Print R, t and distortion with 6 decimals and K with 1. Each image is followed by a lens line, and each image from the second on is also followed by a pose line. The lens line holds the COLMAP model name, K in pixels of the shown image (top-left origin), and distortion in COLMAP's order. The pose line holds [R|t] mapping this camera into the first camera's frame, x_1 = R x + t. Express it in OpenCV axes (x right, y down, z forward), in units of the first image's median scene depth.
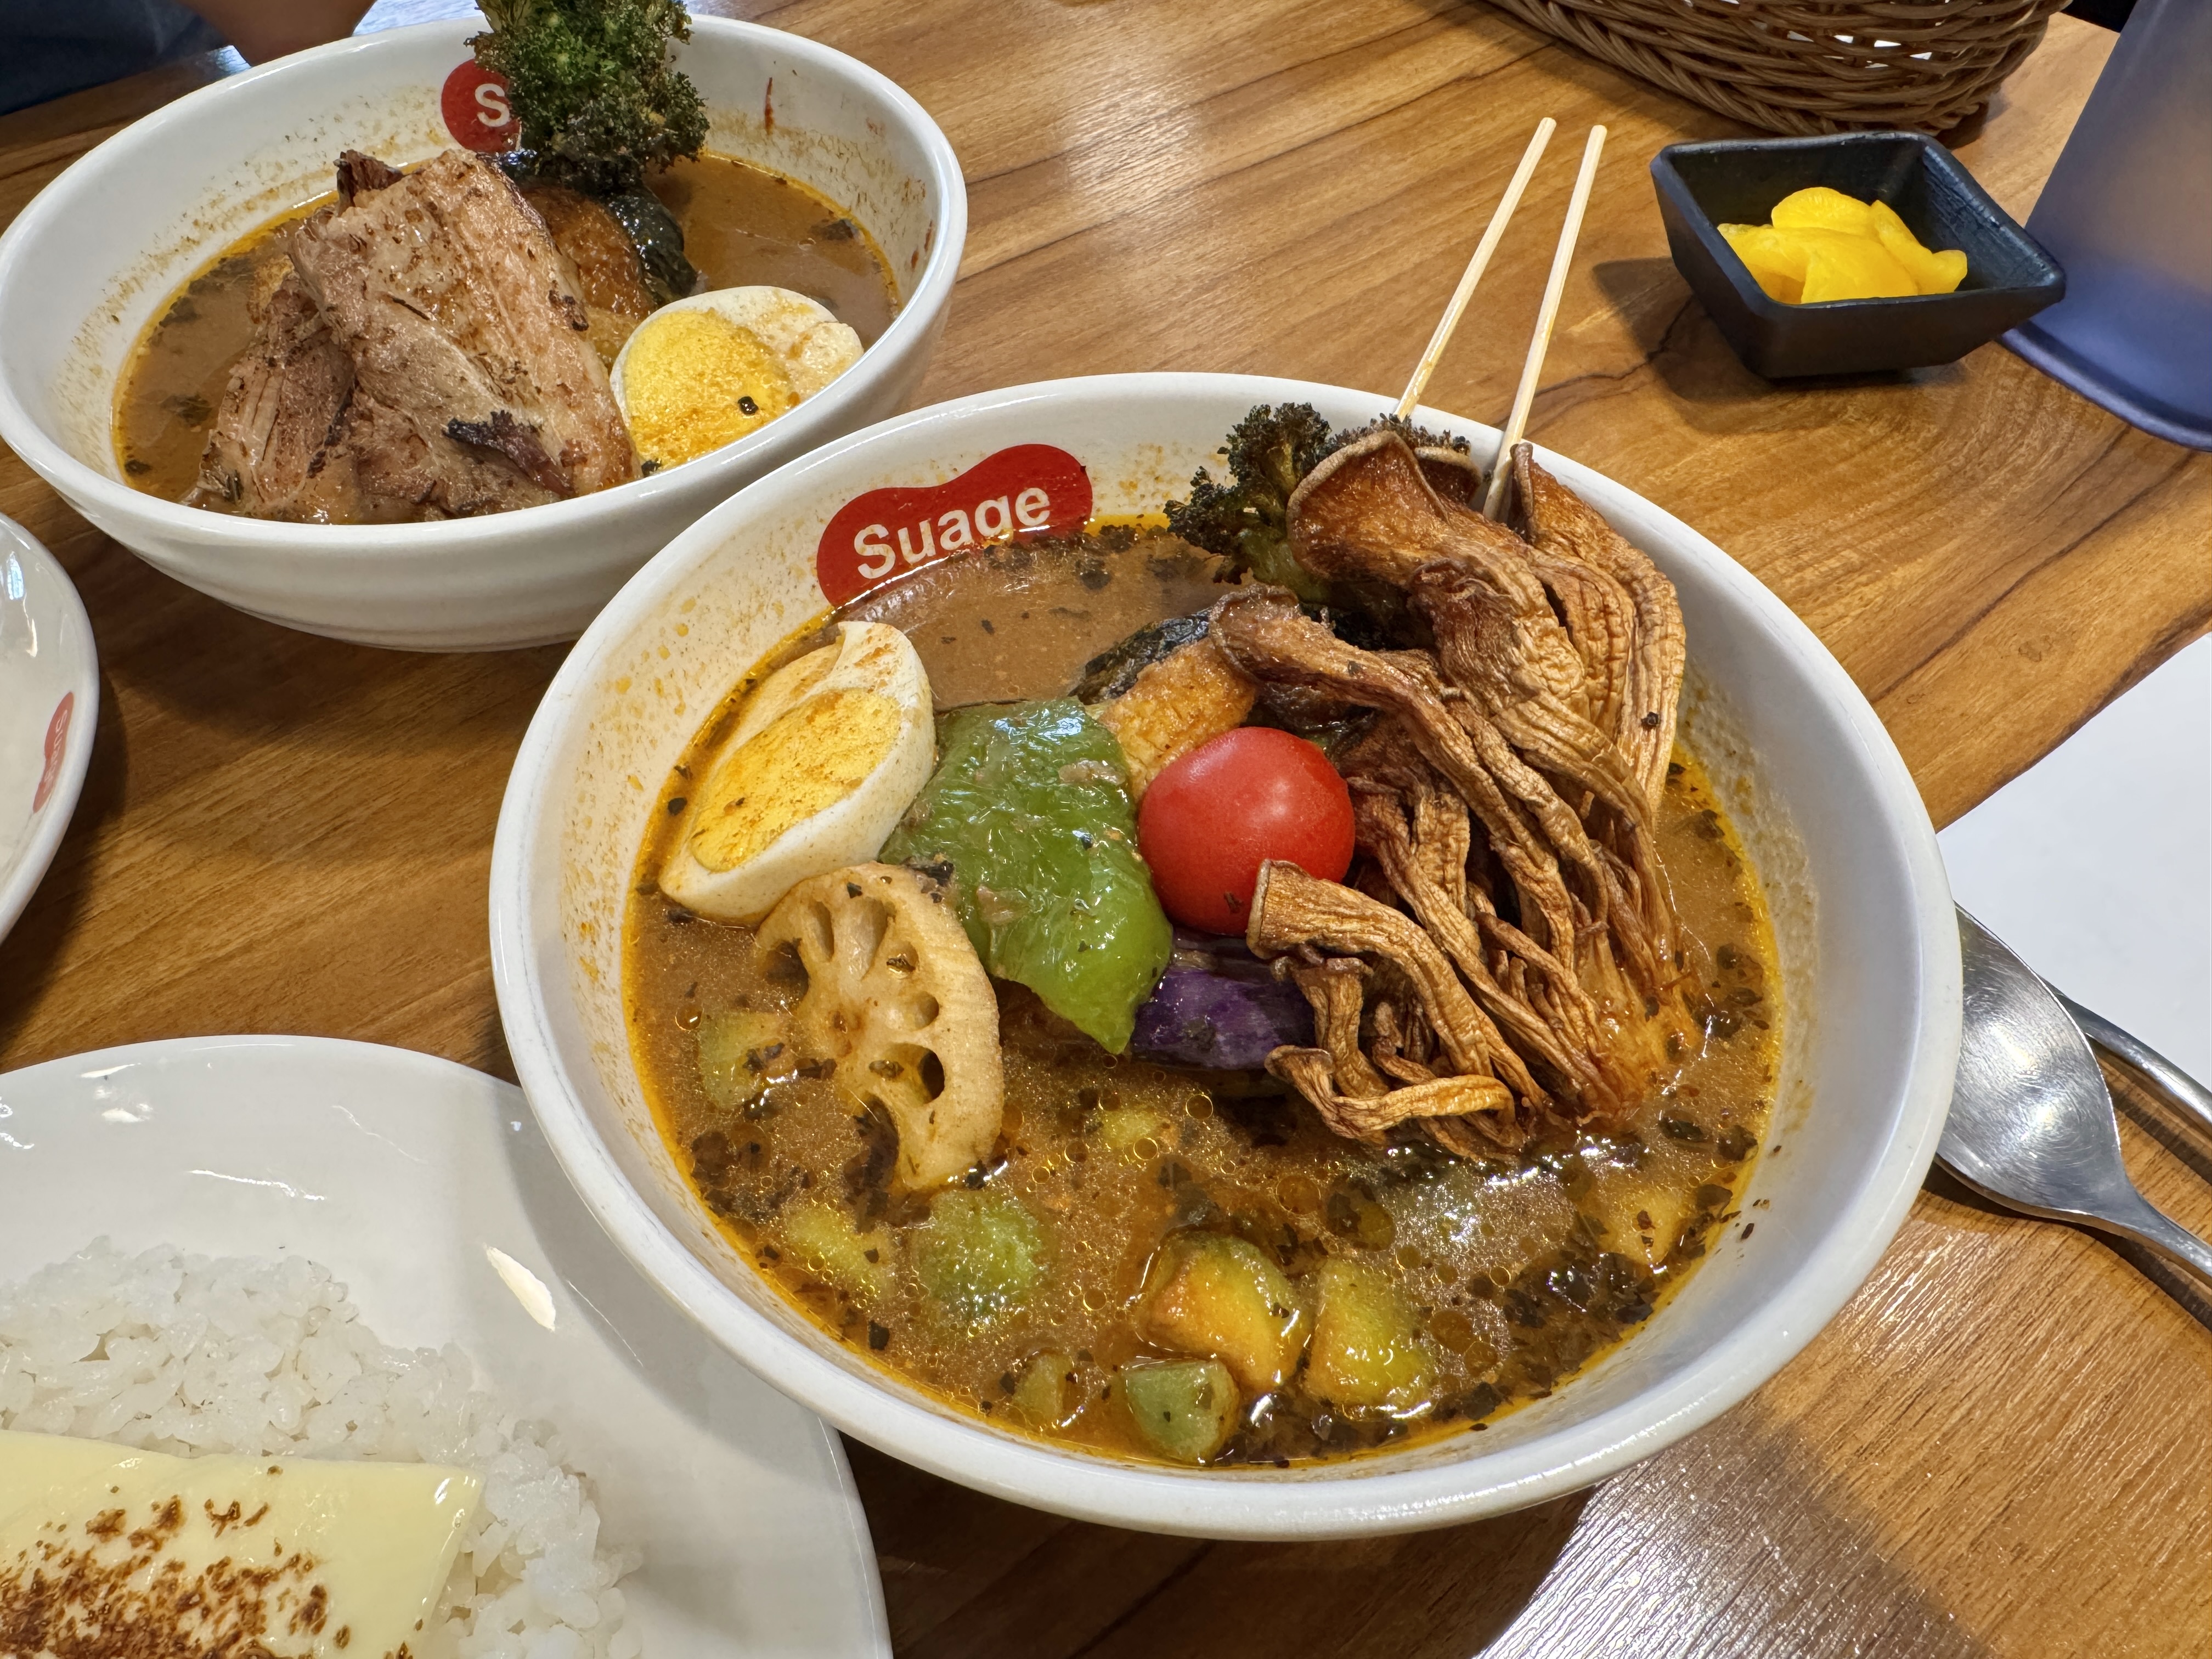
lens RADIAL K [[1546.0, 0, 1099.8], [0, 1546.0, 826.8], [0, 0, 1]] dist [0.000620, 0.004749]
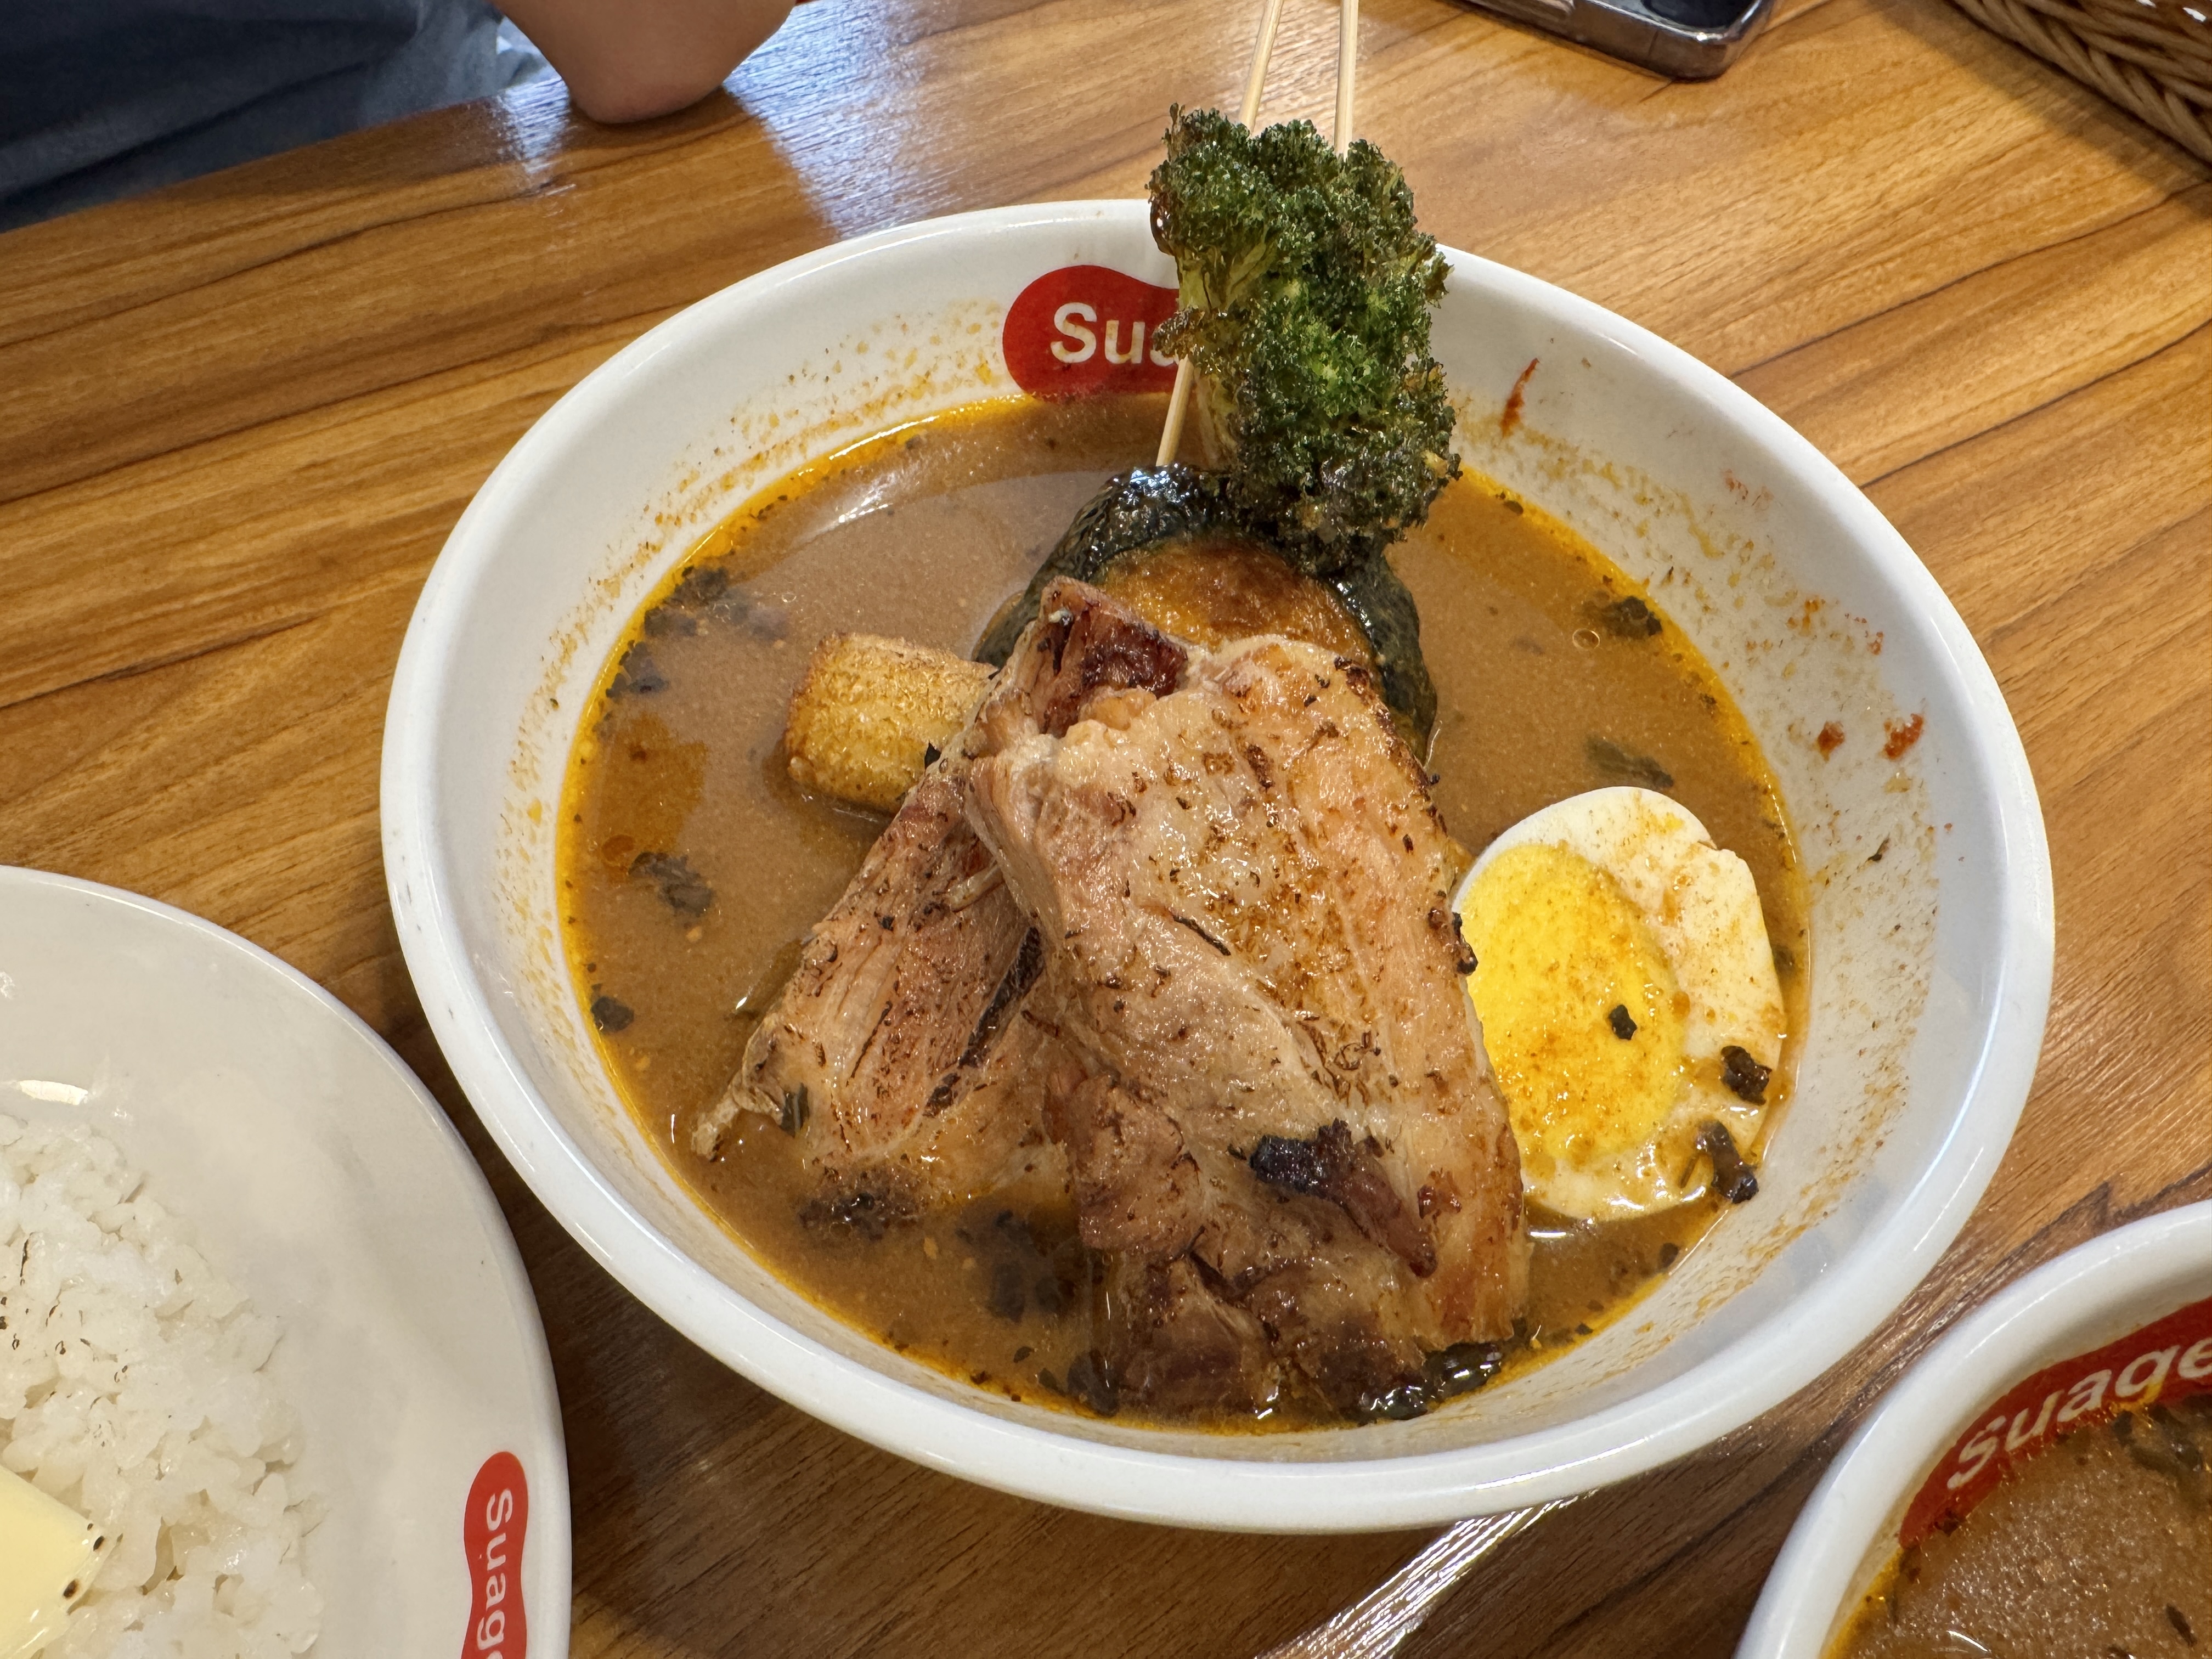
lens RADIAL K [[1546.0, 0, 1112.5], [0, 1546.0, 832.1], [0, 0, 1]] dist [0.000620, 0.004749]
pose [[0.994501, 0.104724, 0.001210, -0.450704], [-0.104592, 0.992521, 0.062947, -0.377170], [0.005391, -0.062727, 0.998016, 0.412273]]
